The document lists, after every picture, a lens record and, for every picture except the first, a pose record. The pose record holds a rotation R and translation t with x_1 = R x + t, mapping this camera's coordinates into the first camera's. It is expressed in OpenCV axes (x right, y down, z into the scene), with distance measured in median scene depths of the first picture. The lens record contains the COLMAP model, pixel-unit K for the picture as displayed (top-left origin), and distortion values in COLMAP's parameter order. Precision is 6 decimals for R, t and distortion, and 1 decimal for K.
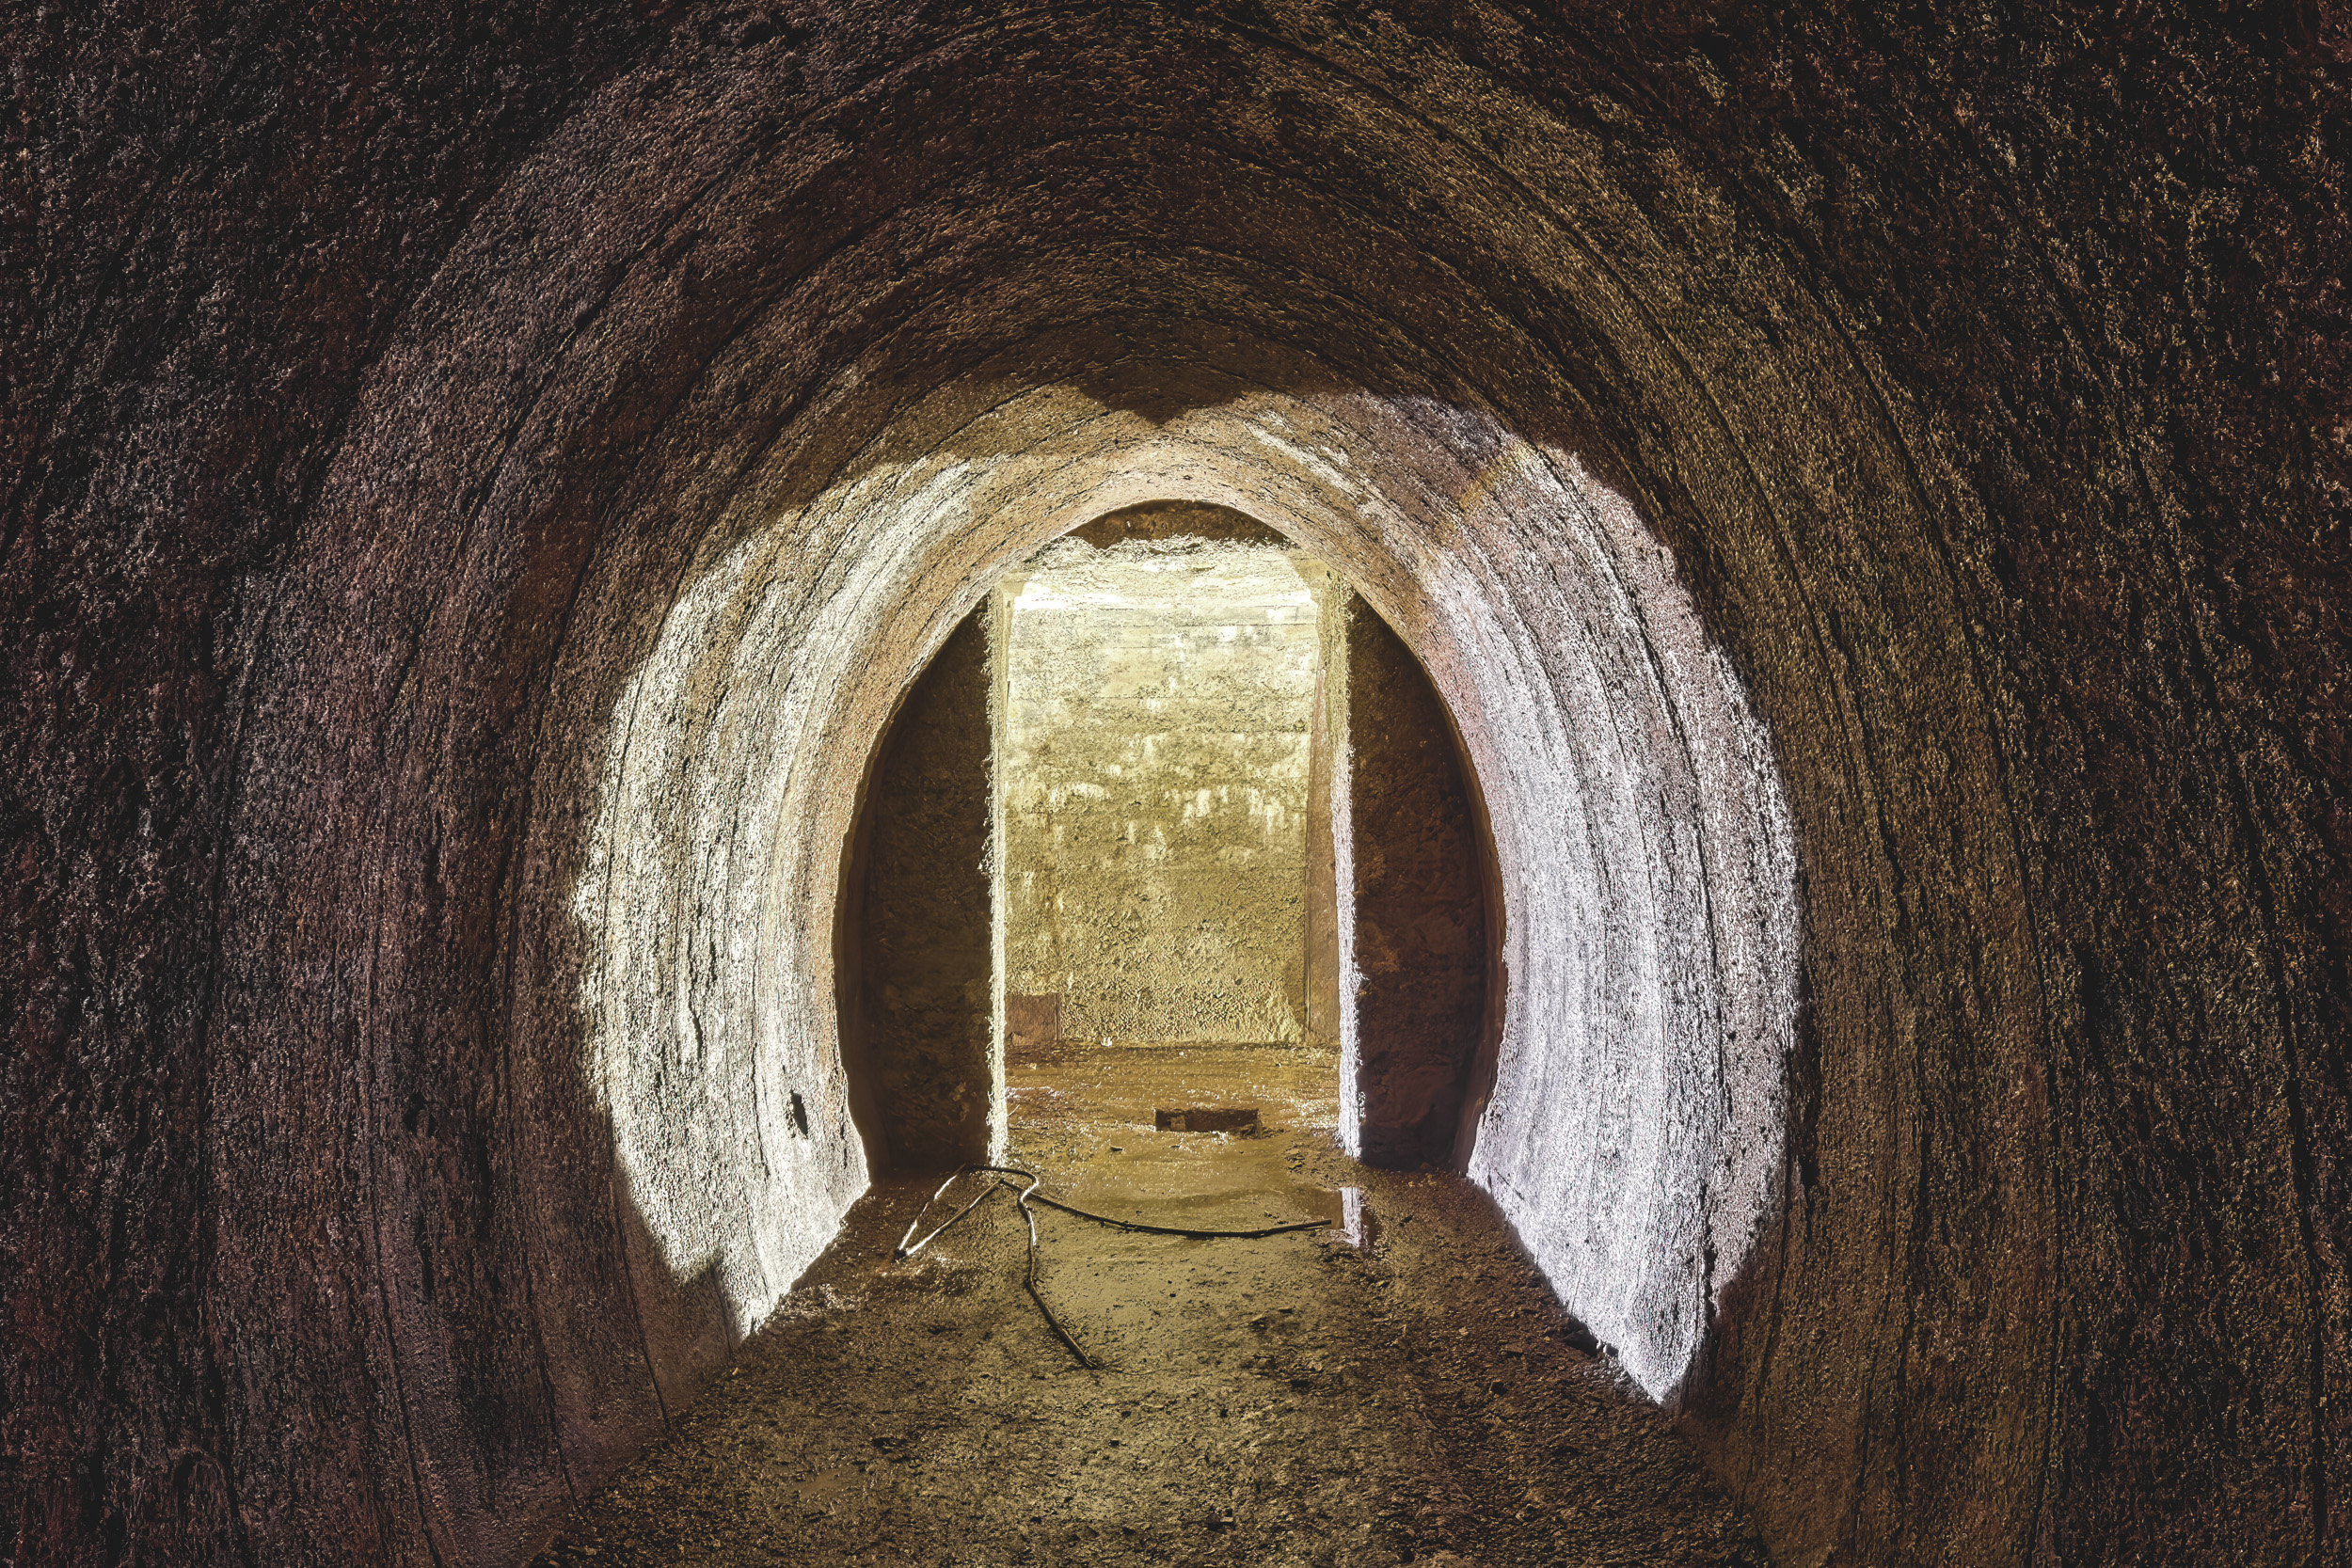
lens RADIAL K [[1294.9, 0, 1186.5], [0, 1294.9, 839.2], [0, 0, 1]] dist [0.043816, -0.030205]
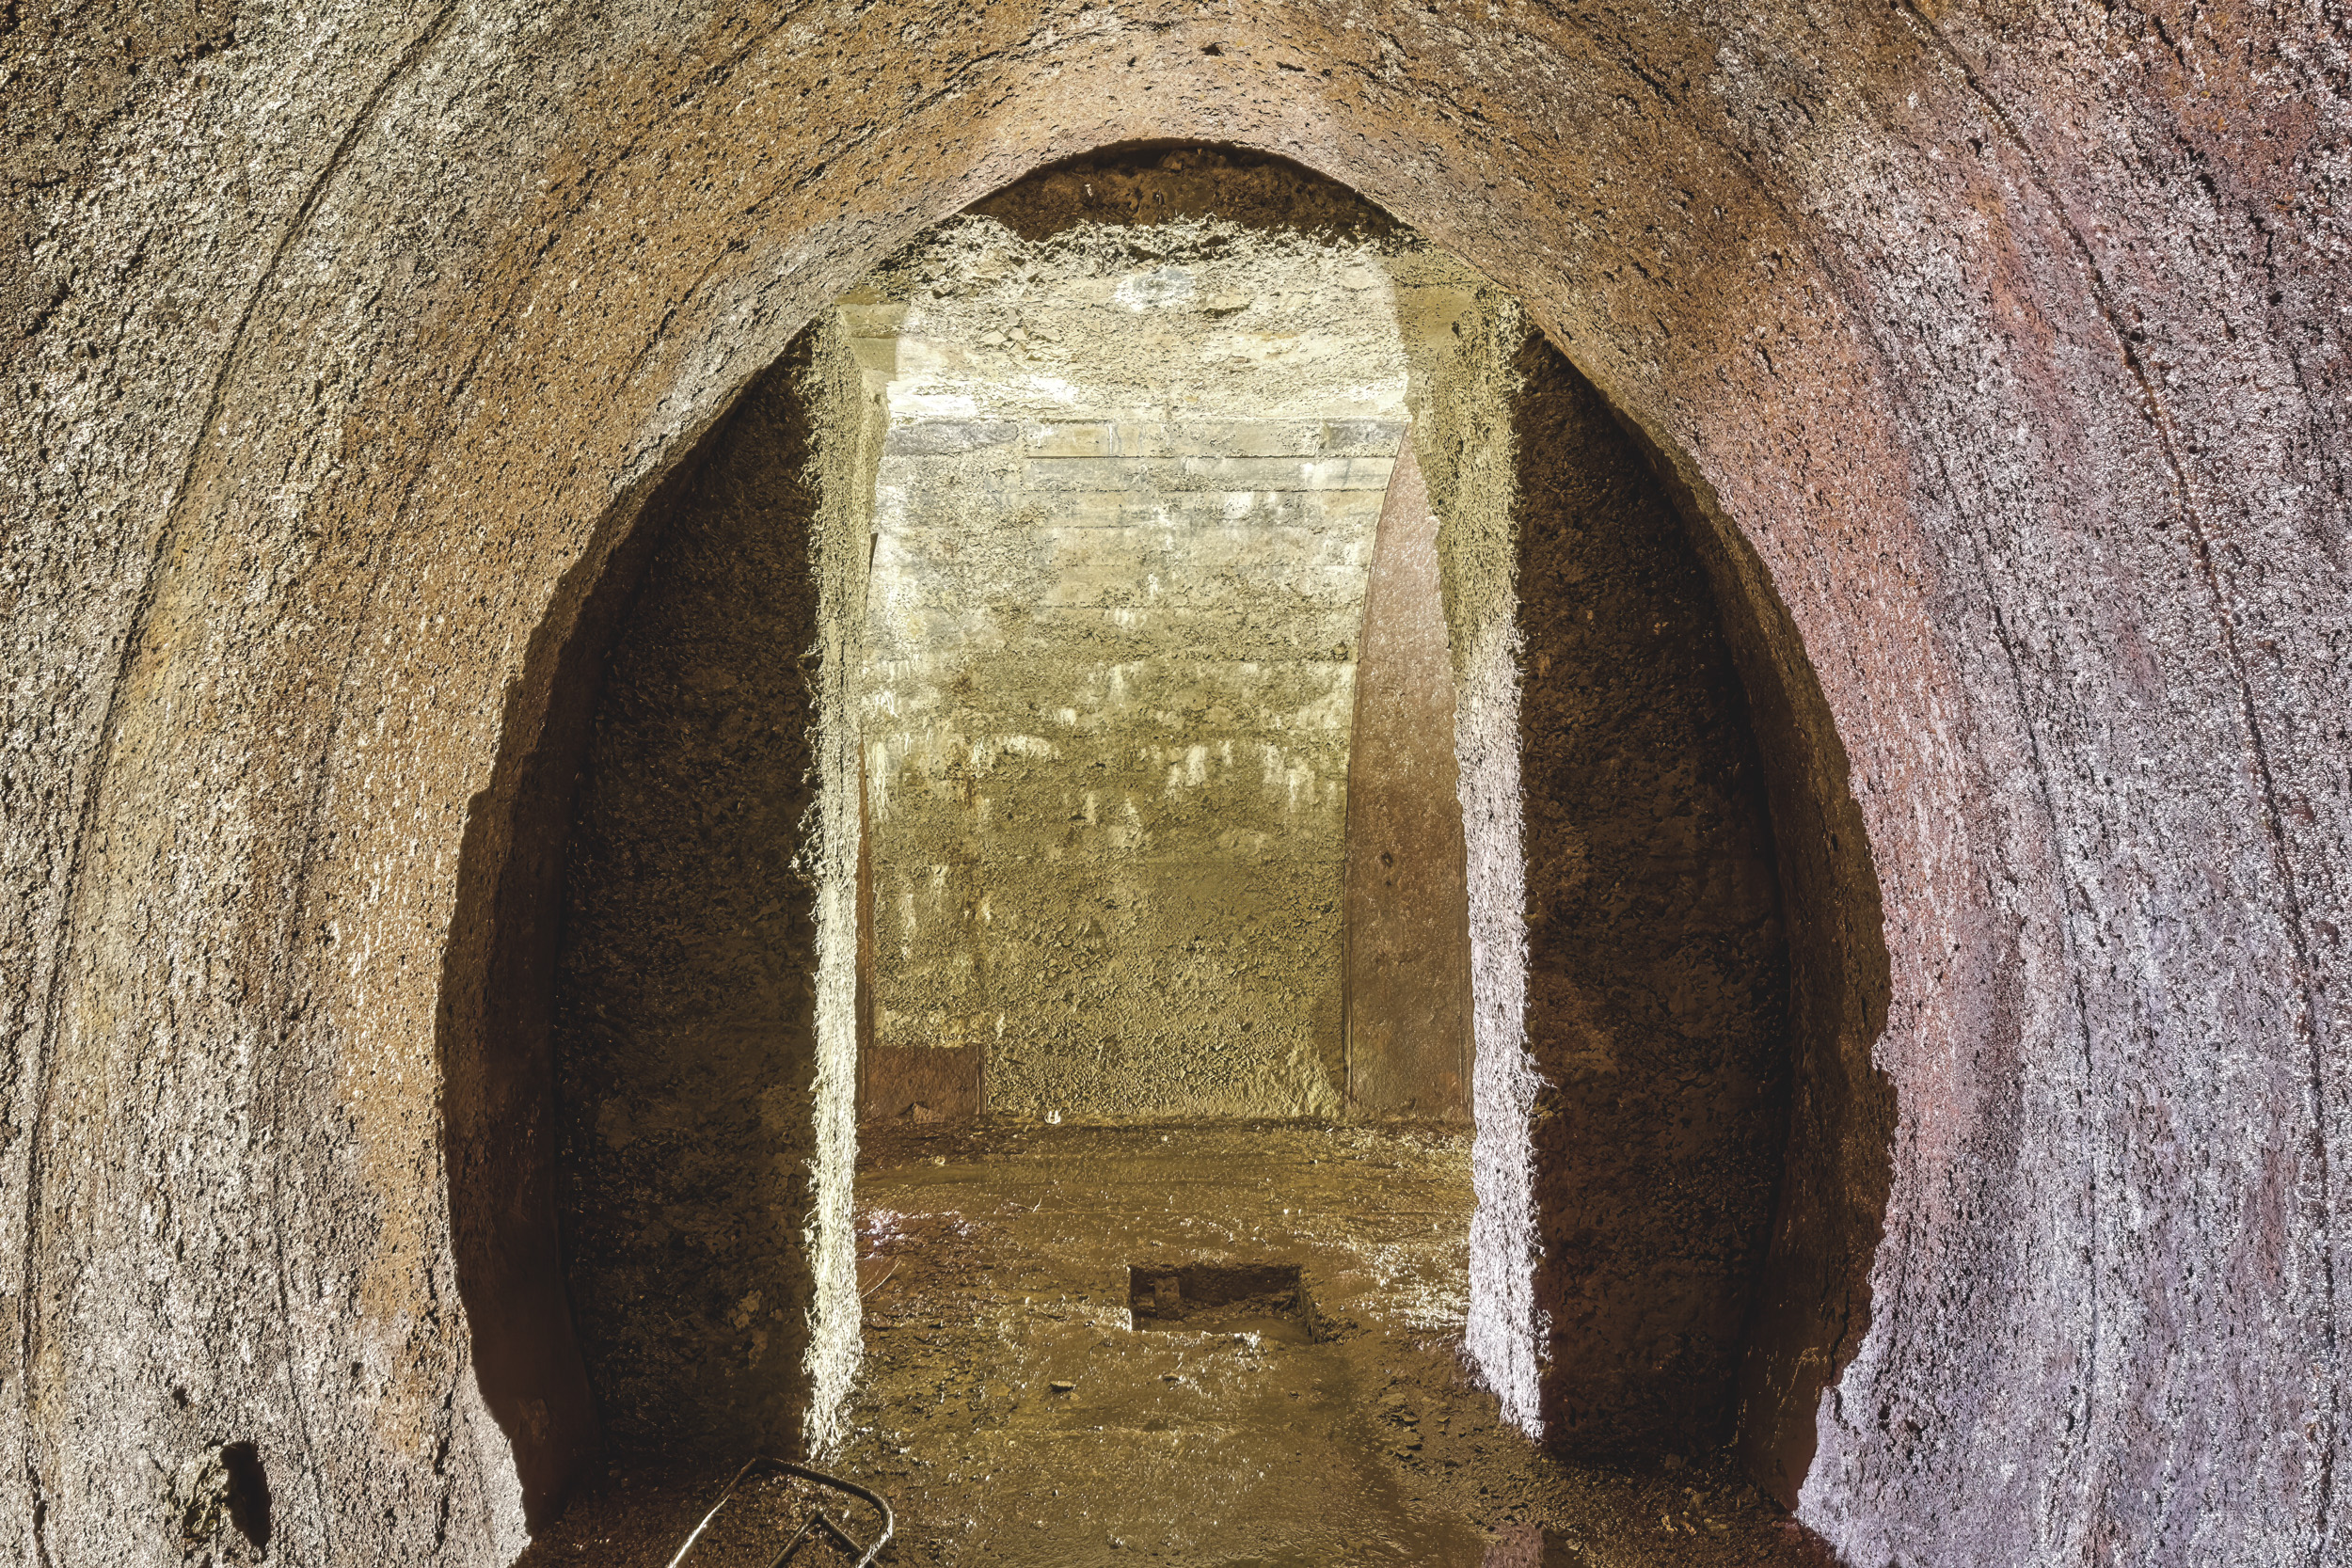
lens RADIAL K [[1294.9, 0, 1186.5], [0, 1294.9, 839.2], [0, 0, 1]] dist [0.043816, -0.030205]
pose [[0.999474, 0.004564, 0.032104, -0.014519], [-0.004893, 0.999936, 0.010181, 0.004108], [-0.032055, -0.010332, 0.999433, 0.327492]]
